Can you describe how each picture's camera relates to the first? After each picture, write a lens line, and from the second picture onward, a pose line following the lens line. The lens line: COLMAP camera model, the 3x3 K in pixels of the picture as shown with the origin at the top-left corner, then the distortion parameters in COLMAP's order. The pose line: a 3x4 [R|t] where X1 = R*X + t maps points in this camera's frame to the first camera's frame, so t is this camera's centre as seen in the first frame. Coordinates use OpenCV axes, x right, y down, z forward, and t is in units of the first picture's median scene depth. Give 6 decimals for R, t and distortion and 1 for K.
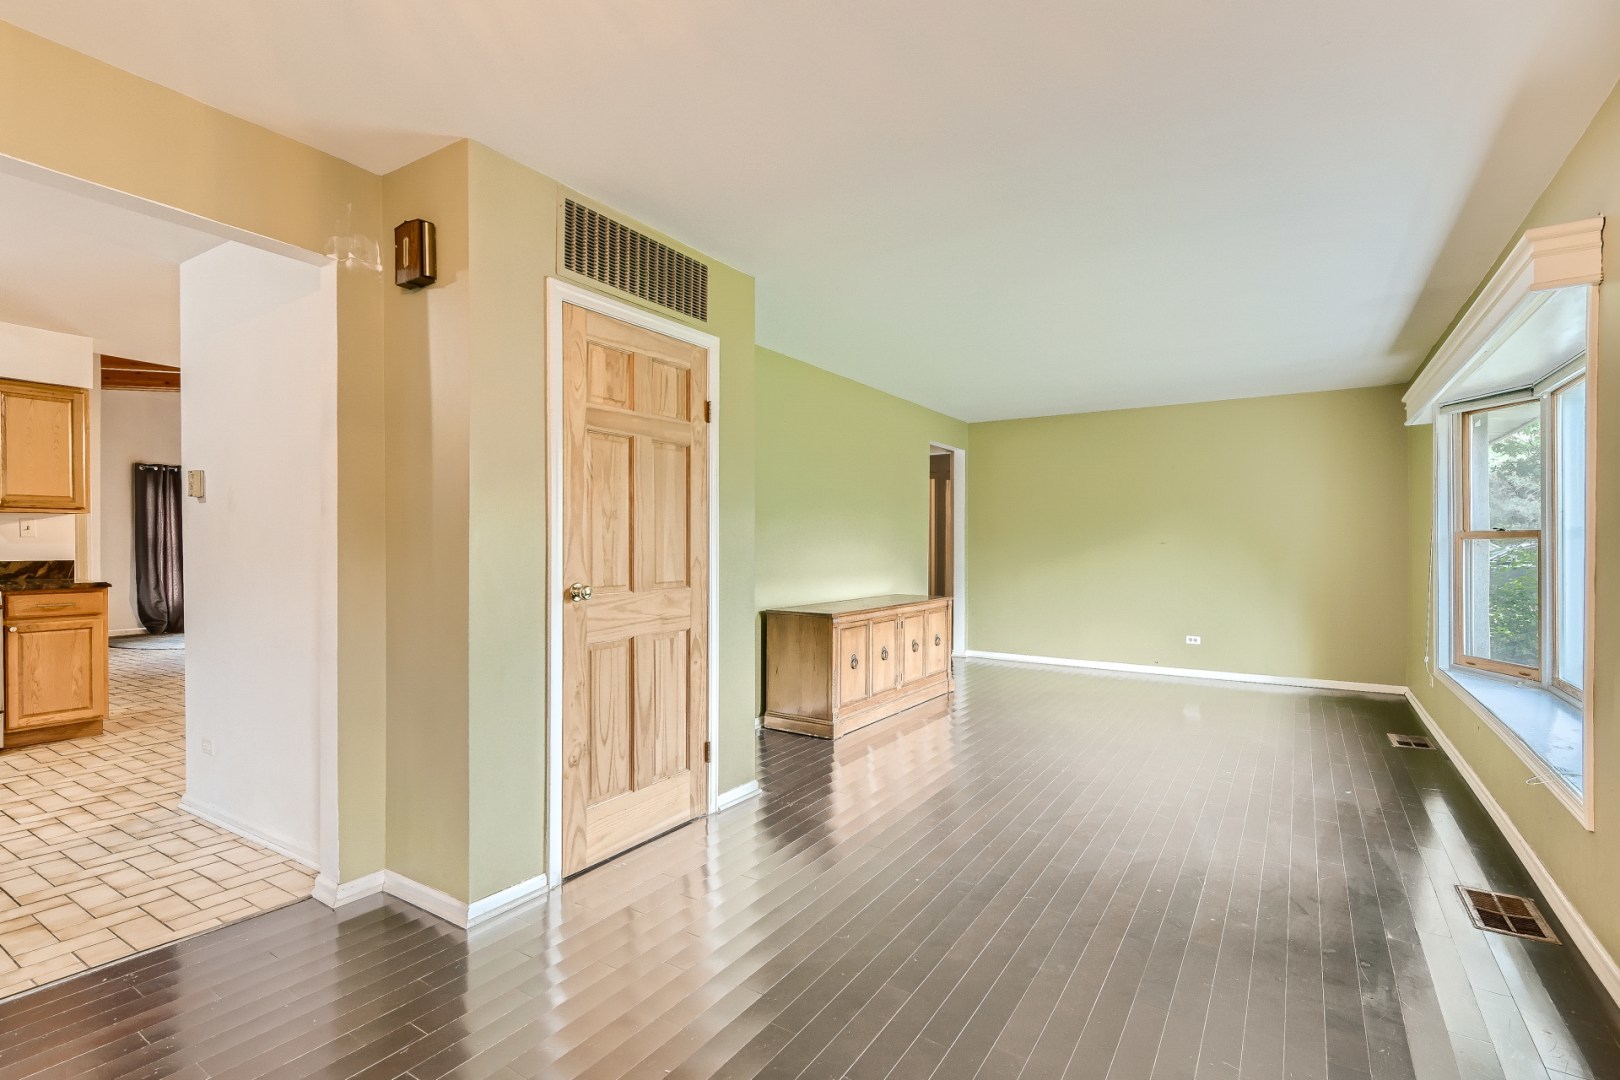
lens RADIAL K [[724.5, 0, 816.9], [0, 724.5, 545.6], [0, 0, 1]] dist [0.022699, -0.008409]
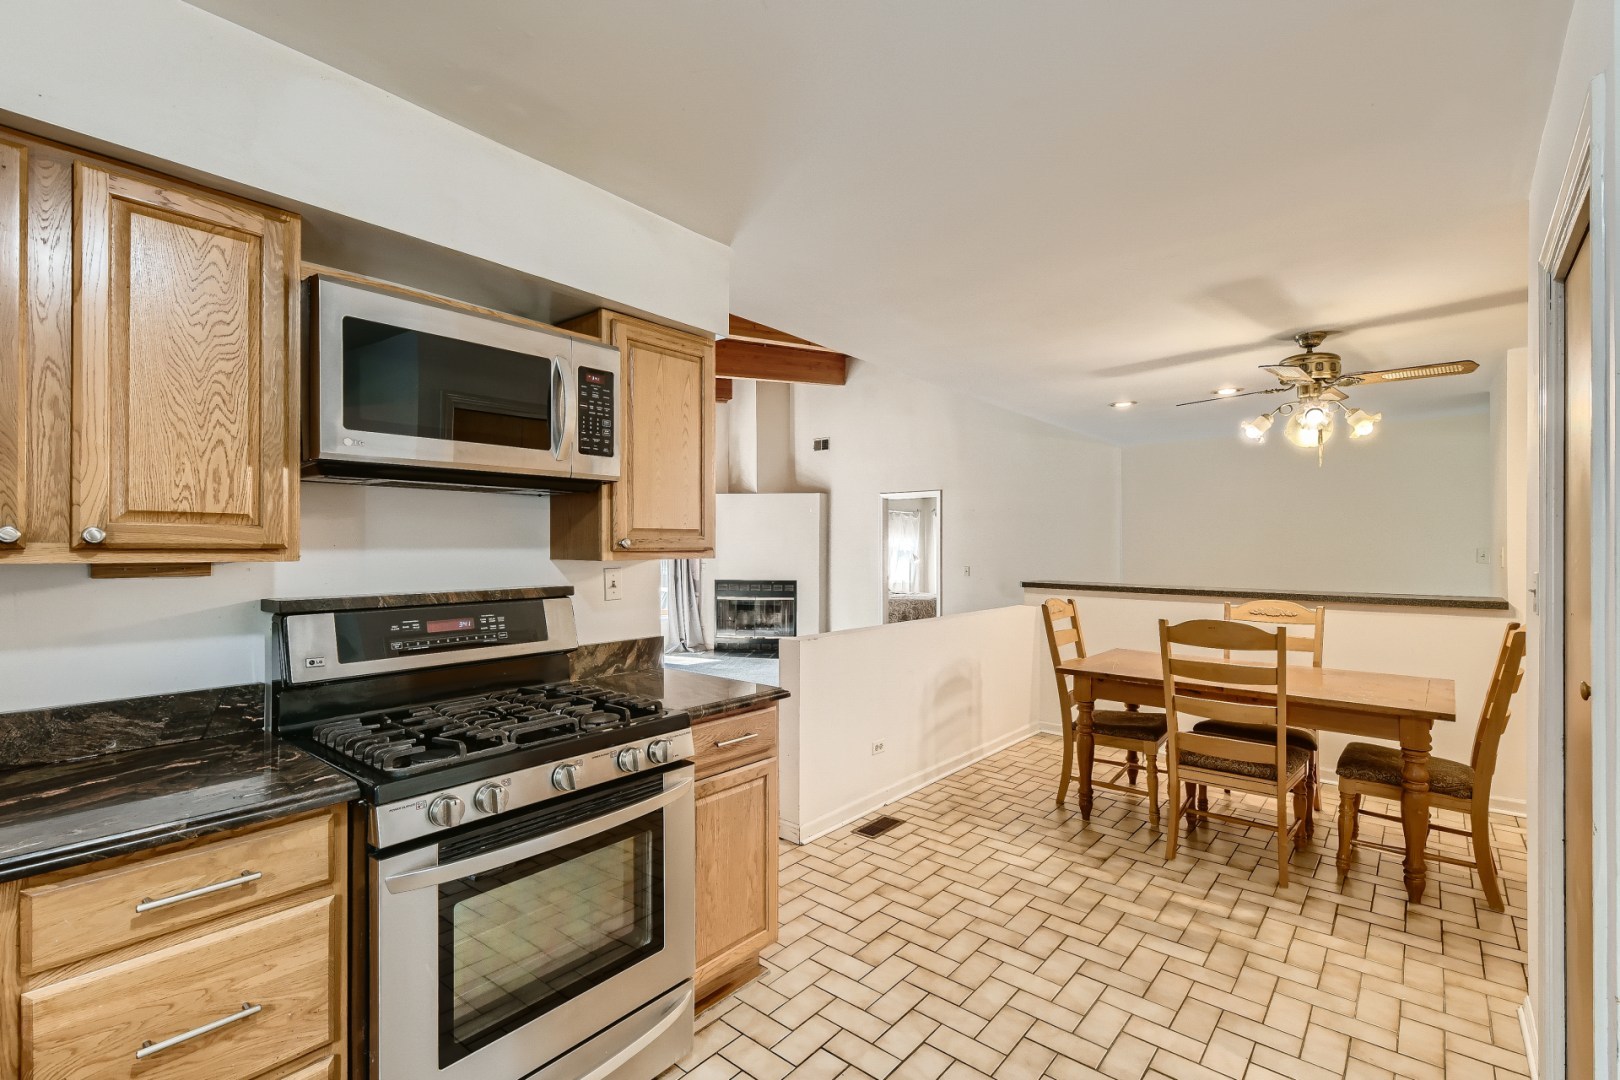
lens RADIAL K [[724.5, 0, 816.9], [0, 724.5, 545.6], [0, 0, 1]] dist [0.022699, -0.008409]
pose [[0.989500, -0.000621, -0.144533, -0.876456], [-0.001608, 0.999882, -0.015303, -0.047725], [0.144525, 0.015375, 0.989382, 0.482606]]
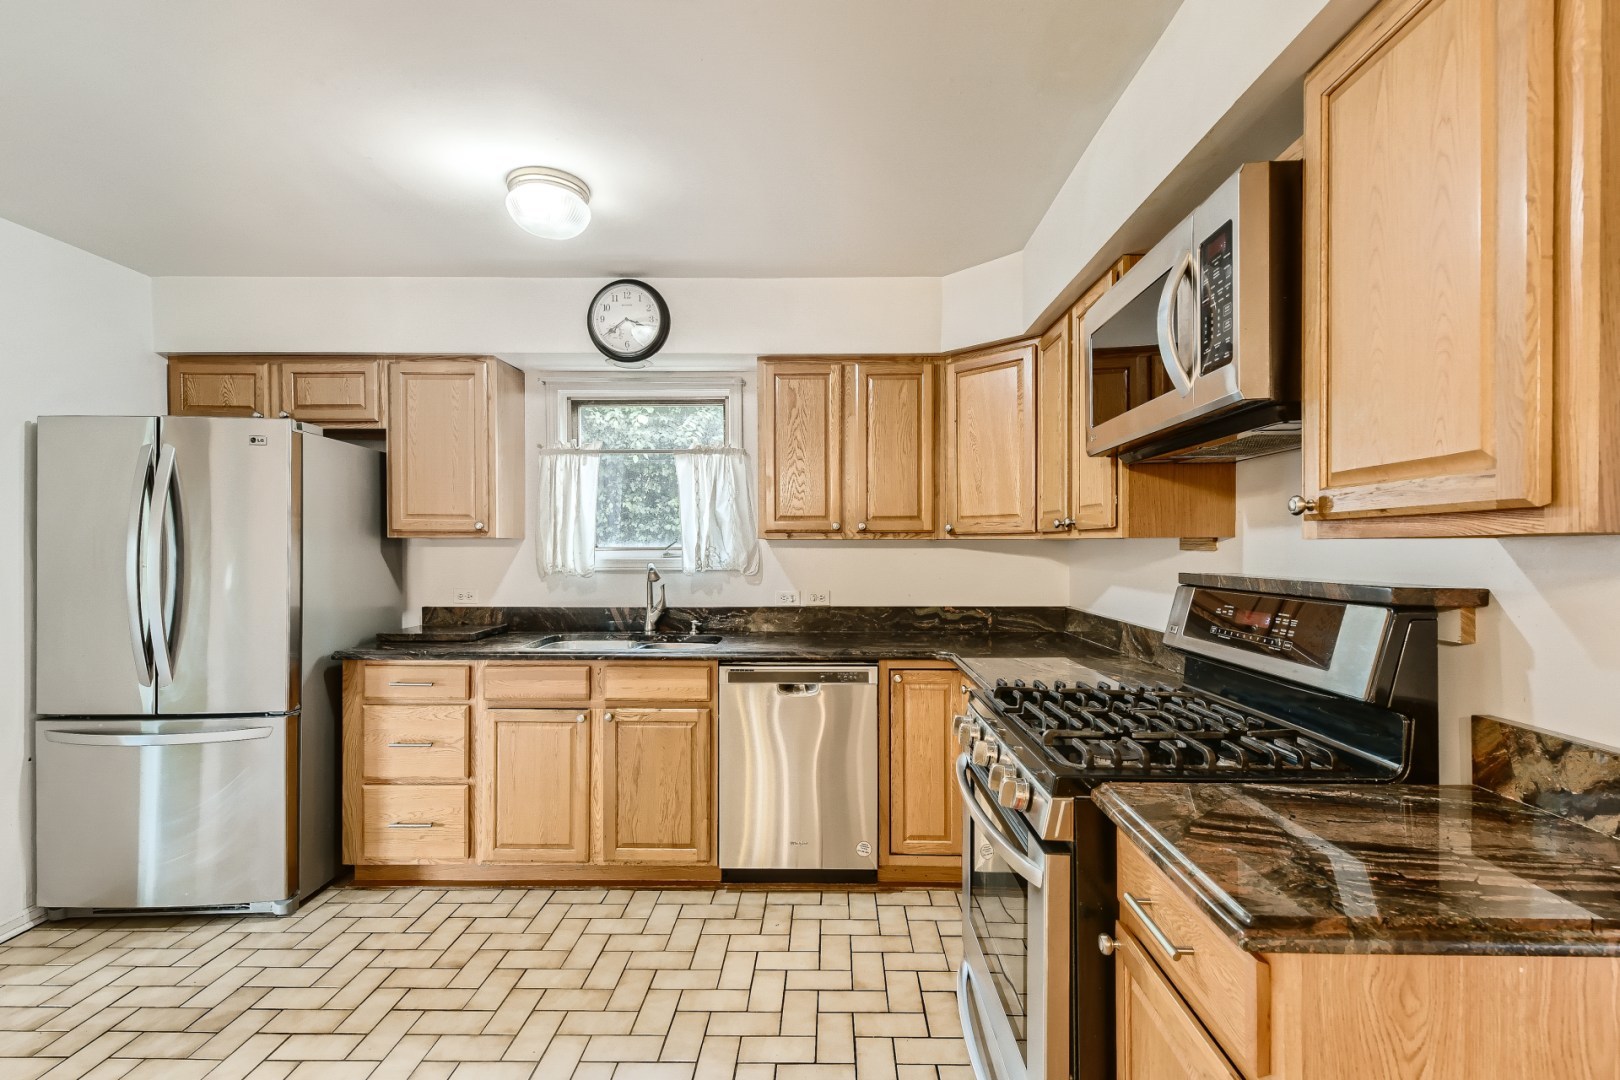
lens RADIAL K [[724.5, 0, 816.9], [0, 724.5, 545.6], [0, 0, 1]] dist [0.022699, -0.008409]
pose [[-0.864285, 0.002459, -0.502996, -0.794228], [-0.003581, 0.999933, 0.011042, -0.044363], [0.502990, 0.011345, -0.864218, 1.117681]]
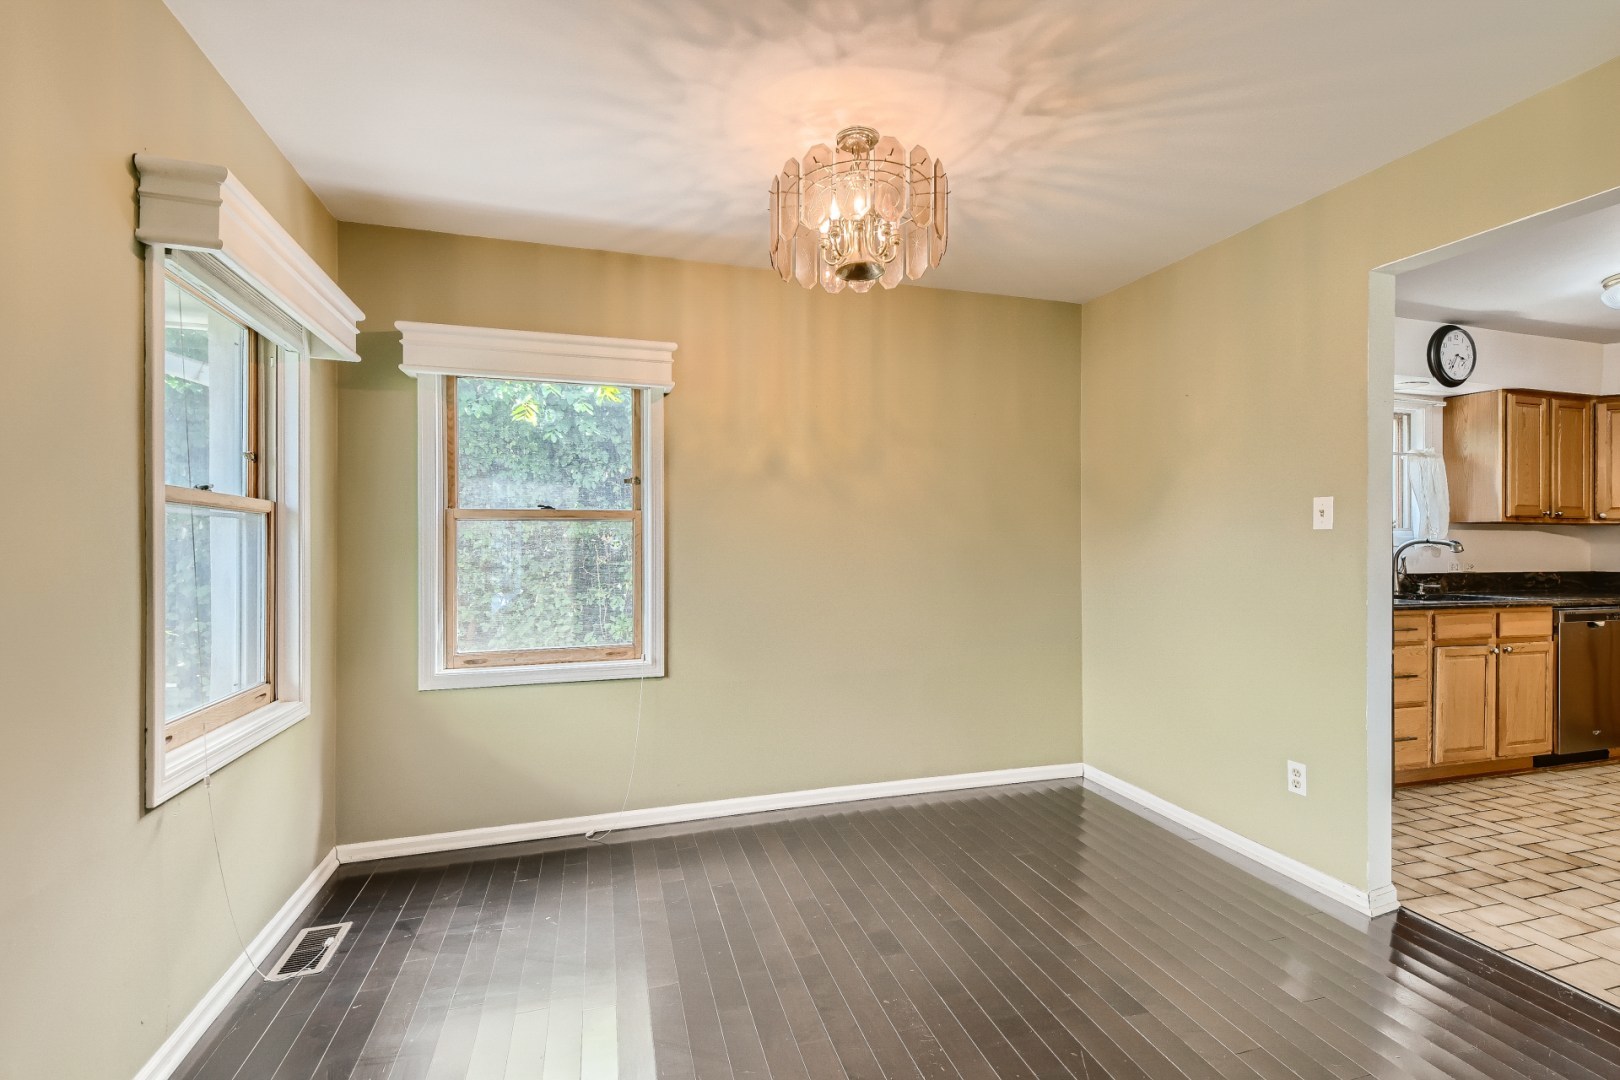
lens RADIAL K [[724.5, 0, 816.9], [0, 724.5, 545.6], [0, 0, 1]] dist [0.022699, -0.008409]
pose [[-0.659392, 0.001340, -0.751798, 0.250850], [-0.010439, 0.999886, 0.010938, -0.011589], [0.751727, 0.015060, -0.659303, 0.431058]]
